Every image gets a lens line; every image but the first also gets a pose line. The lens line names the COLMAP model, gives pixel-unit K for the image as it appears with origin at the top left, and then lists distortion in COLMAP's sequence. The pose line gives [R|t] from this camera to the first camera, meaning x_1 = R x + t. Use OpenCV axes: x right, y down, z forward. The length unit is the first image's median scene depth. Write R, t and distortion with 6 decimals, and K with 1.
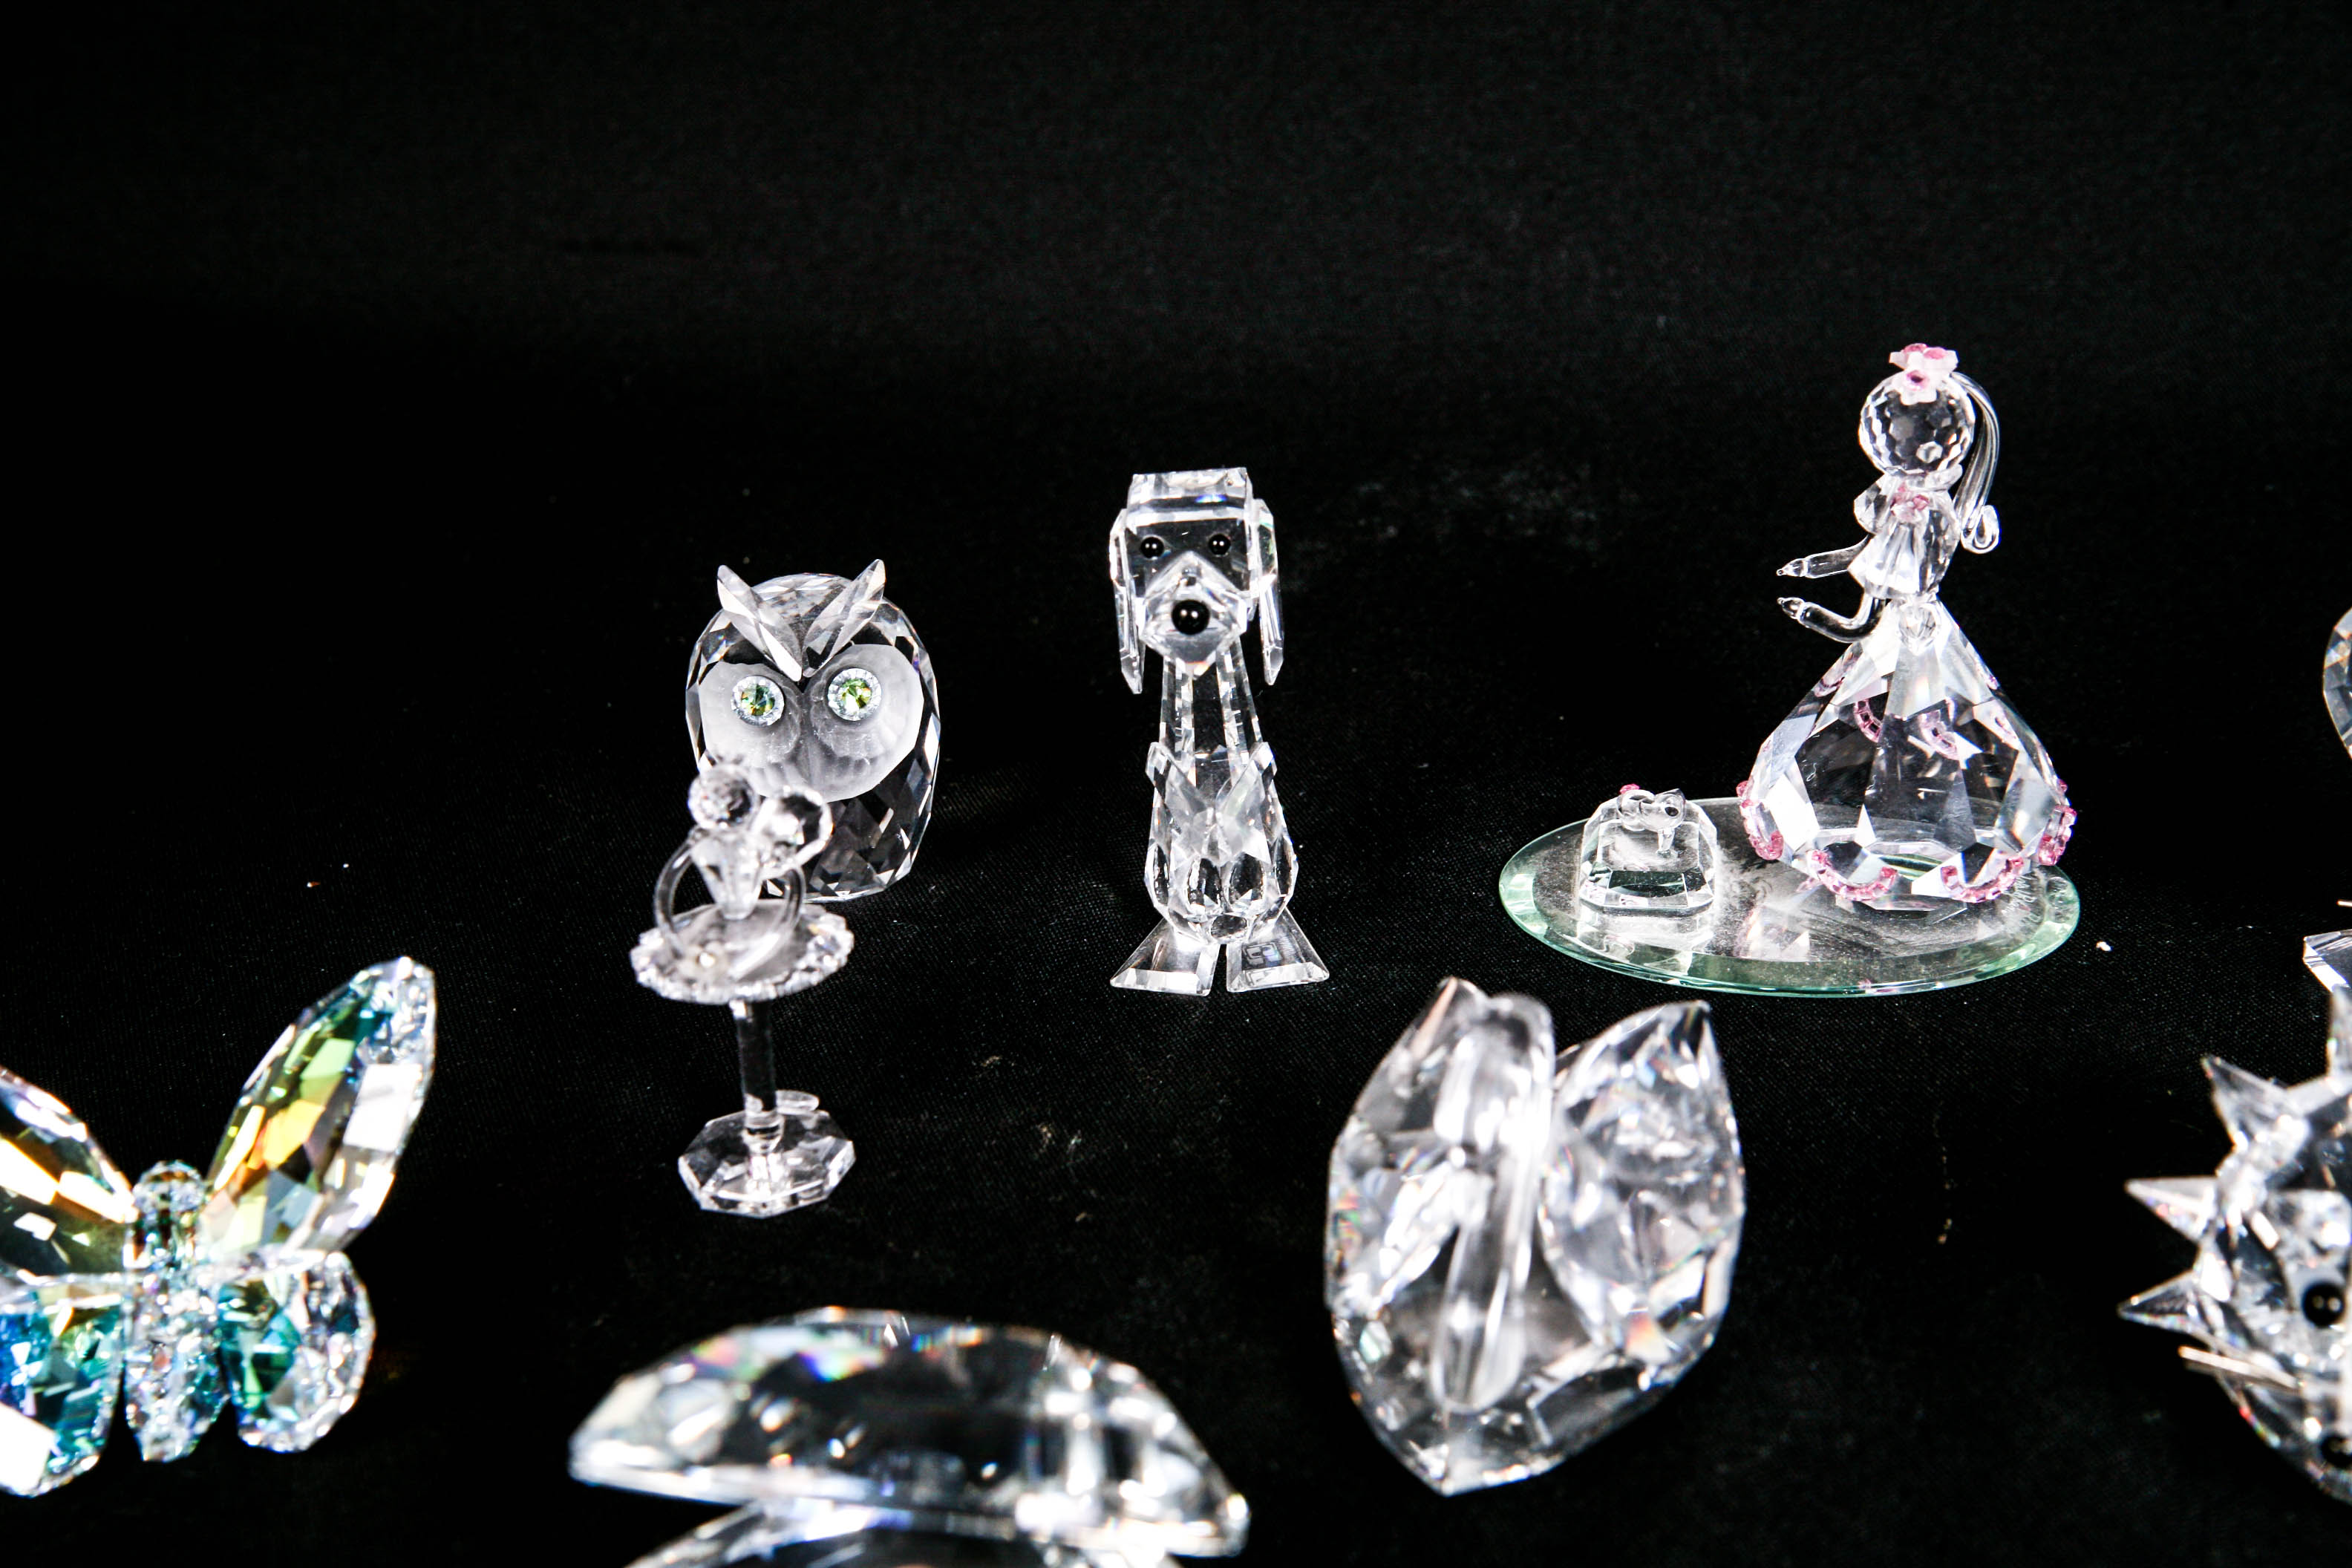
lens RADIAL K [[3586.3, 0, 1176.0], [0, 3586.3, 784.0], [0, 0, 1]] dist [0.033753, 0.145278]
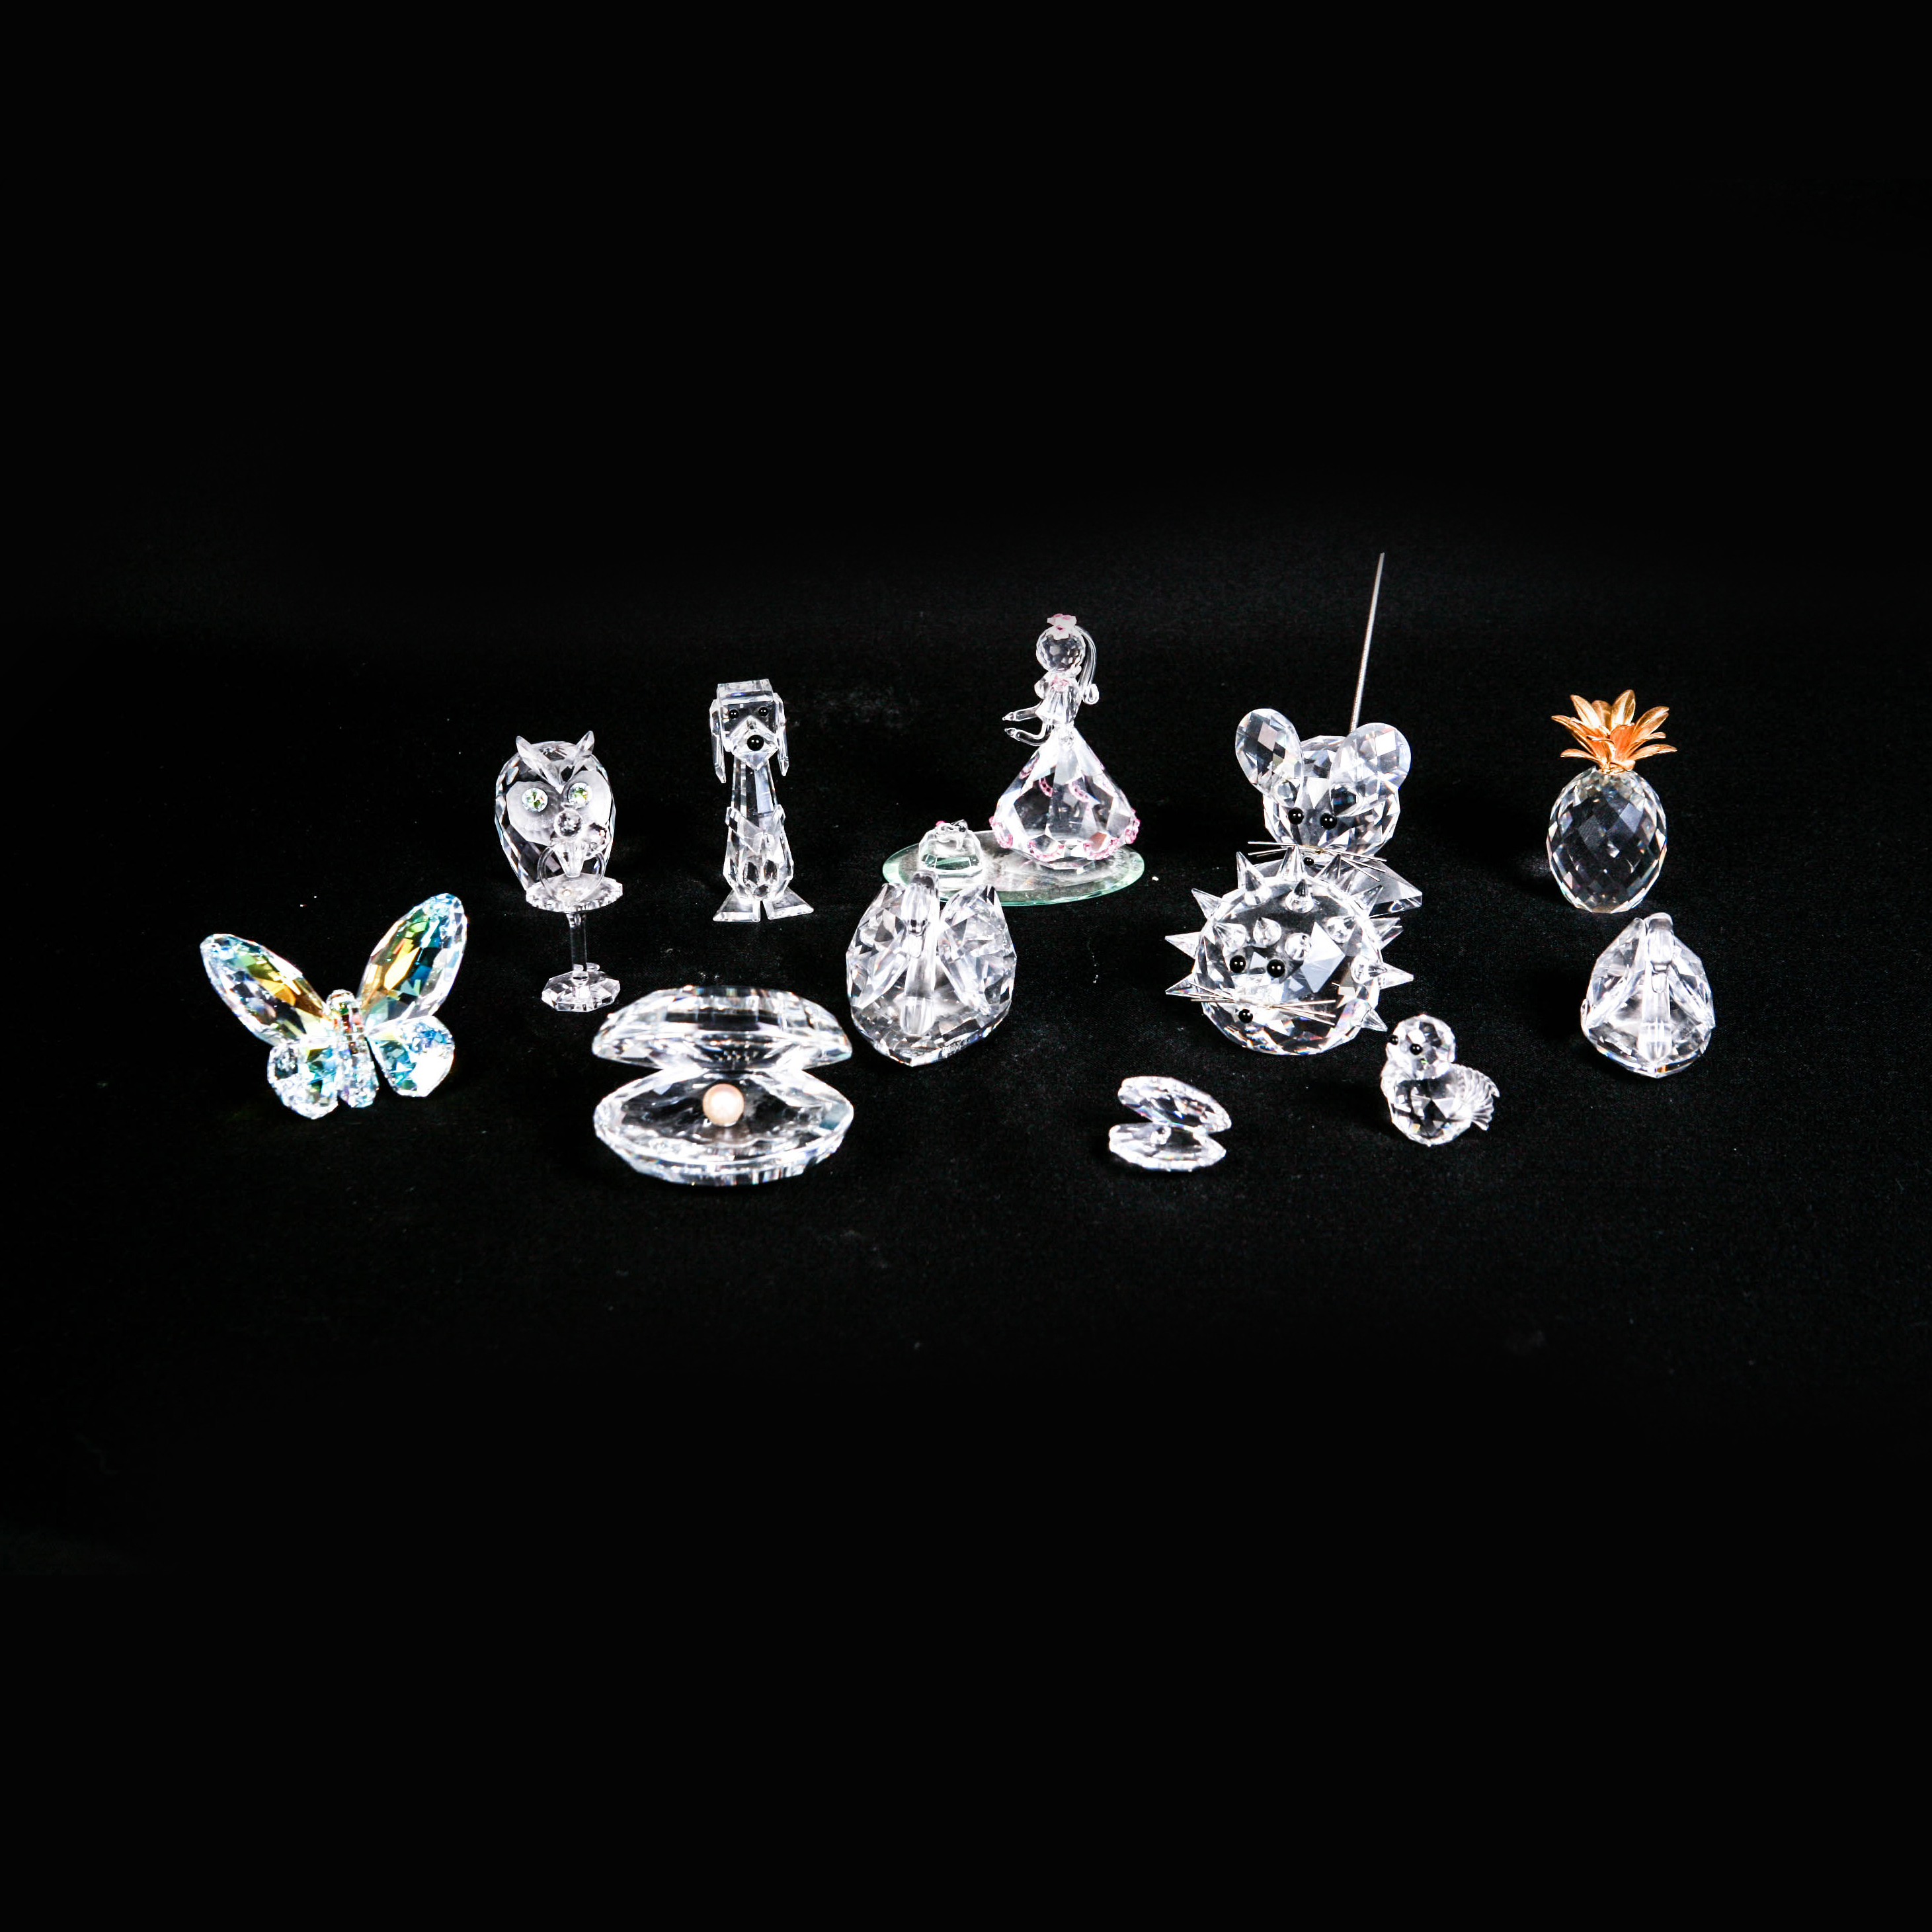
lens RADIAL K [[3632.3, 0, 965.1], [0, 3632.3, 853.0], [0, 0, 1]] dist [0.082932, 0.132629]
pose [[0.980577, -0.045327, 0.190827, -0.292796], [0.059695, 0.995743, -0.070229, 0.183006], [-0.186832, 0.080256, 0.979108, -1.209414]]
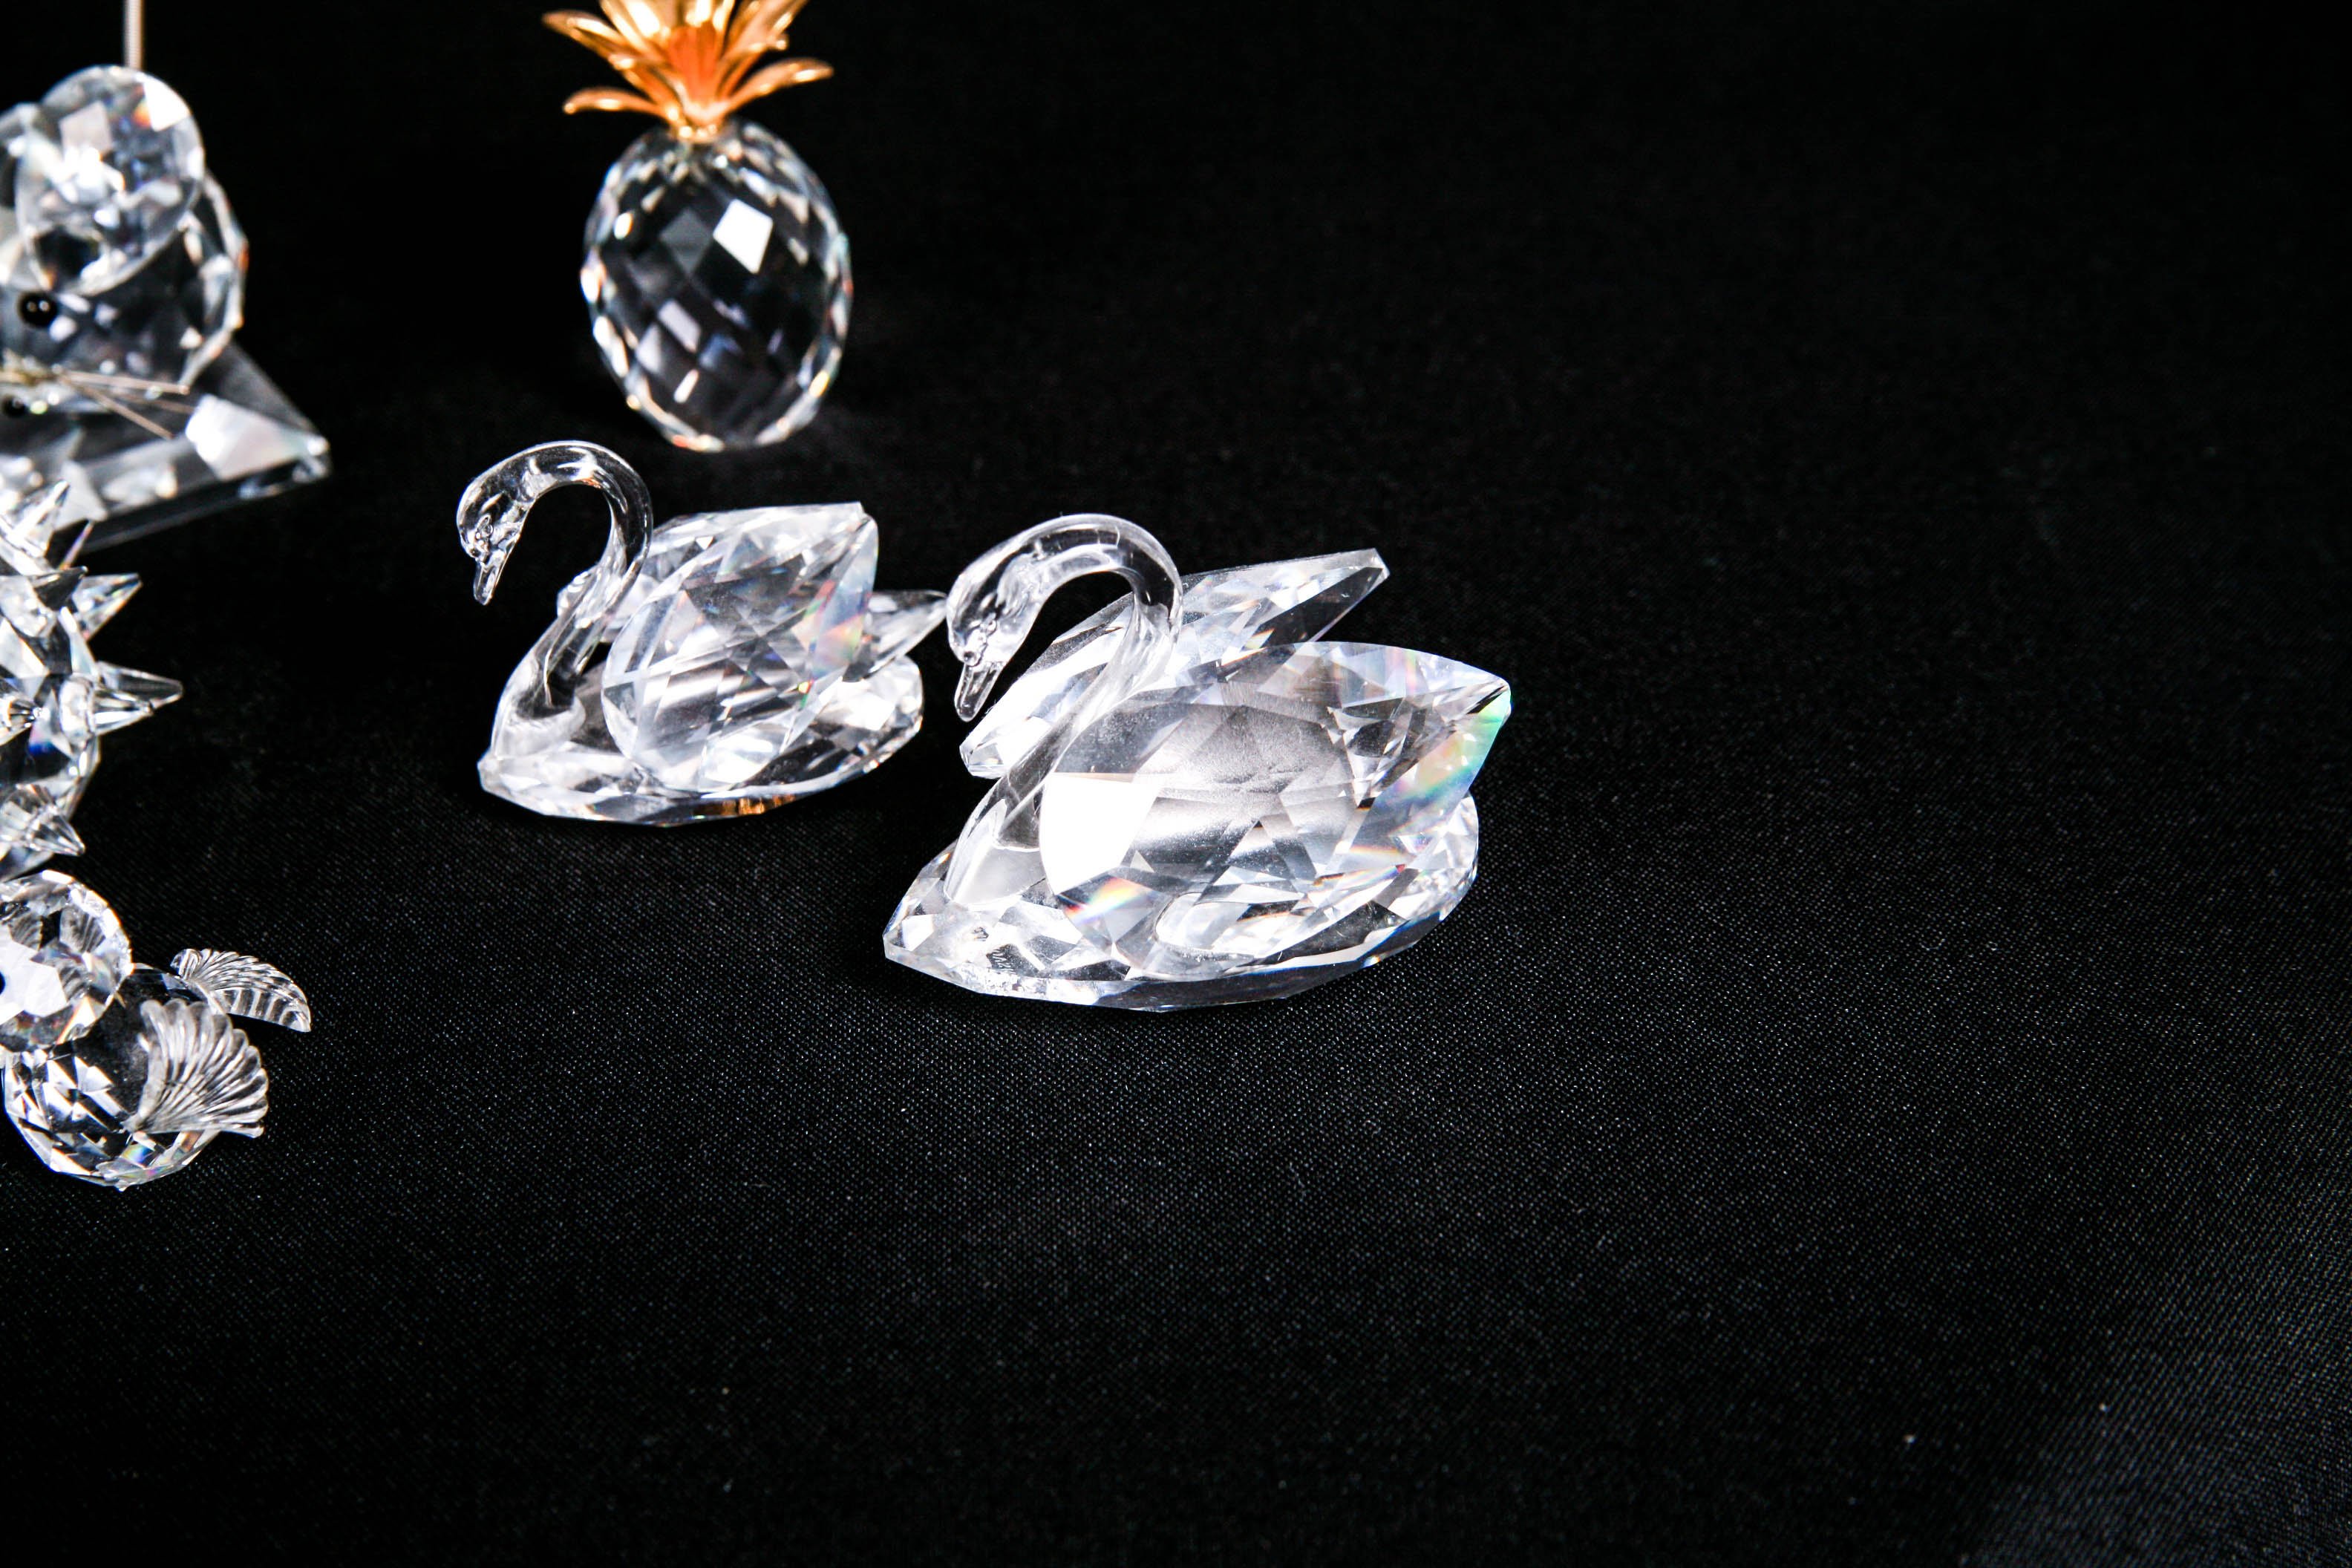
lens RADIAL K [[3591.4, 0, 1176.0], [0, 3591.4, 784.0], [0, 0, 1]] dist [0.000475, 0.244882]
pose [[0.940353, -0.185074, 0.285454, 0.330634], [0.159214, 0.980928, 0.111497, 0.085970], [-0.300645, -0.059398, 0.951885, -0.086702]]
